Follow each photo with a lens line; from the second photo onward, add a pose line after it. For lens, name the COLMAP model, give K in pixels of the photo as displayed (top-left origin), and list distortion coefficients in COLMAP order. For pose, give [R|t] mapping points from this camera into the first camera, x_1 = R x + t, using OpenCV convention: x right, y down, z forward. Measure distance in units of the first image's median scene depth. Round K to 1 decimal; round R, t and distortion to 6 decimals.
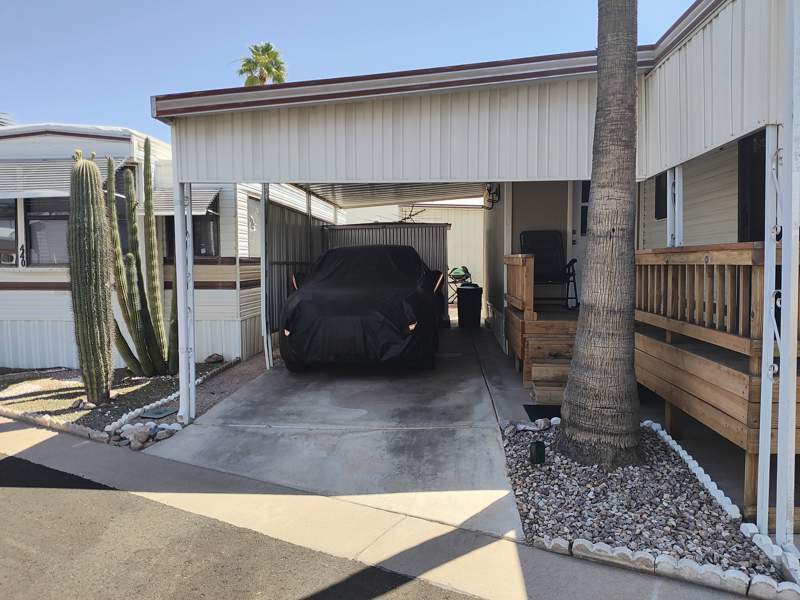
lens RADIAL K [[594.4, 0, 398.5], [0, 594.4, 296.2], [0, 0, 1]] dist [0.003261, -0.061751]
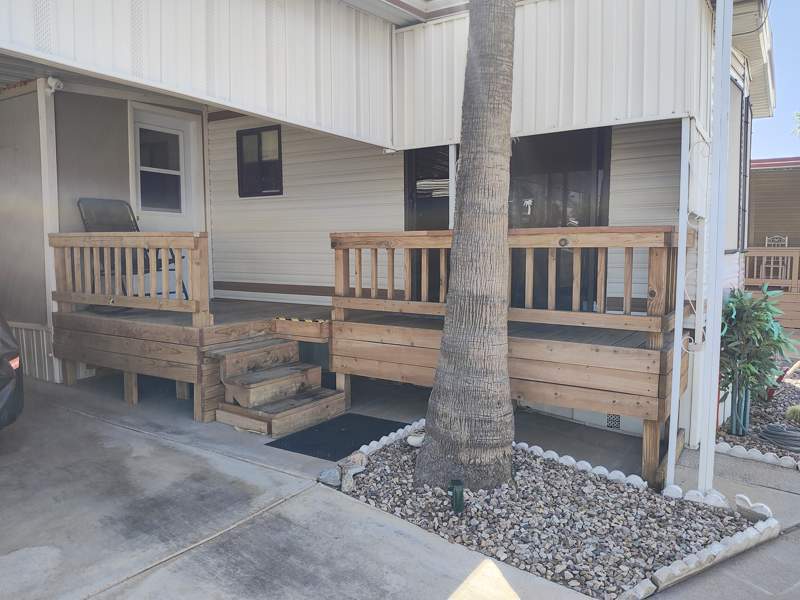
lens RADIAL K [[594.4, 0, 400.3], [0, 594.4, 295.5], [0, 0, 1]] dist [0.003261, -0.061751]
pose [[0.473266, -0.066615, 0.878397, -0.271746], [0.046965, 0.997627, 0.050353, -0.019340], [-0.879666, 0.017423, 0.475272, 0.428285]]
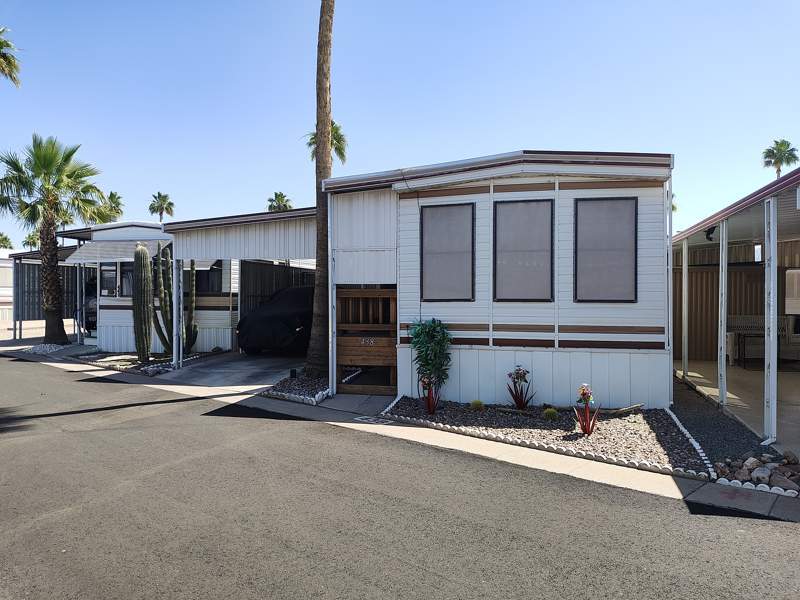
lens RADIAL K [[594.4, 0, 401.2], [0, 594.4, 303.4], [0, 0, 1]] dist [0.003261, -0.061751]
pose [[0.984032, 0.001123, -0.177987, 0.650837], [-0.009831, 0.998797, -0.048050, 0.056179], [0.177718, 0.049033, 0.982859, -0.774678]]
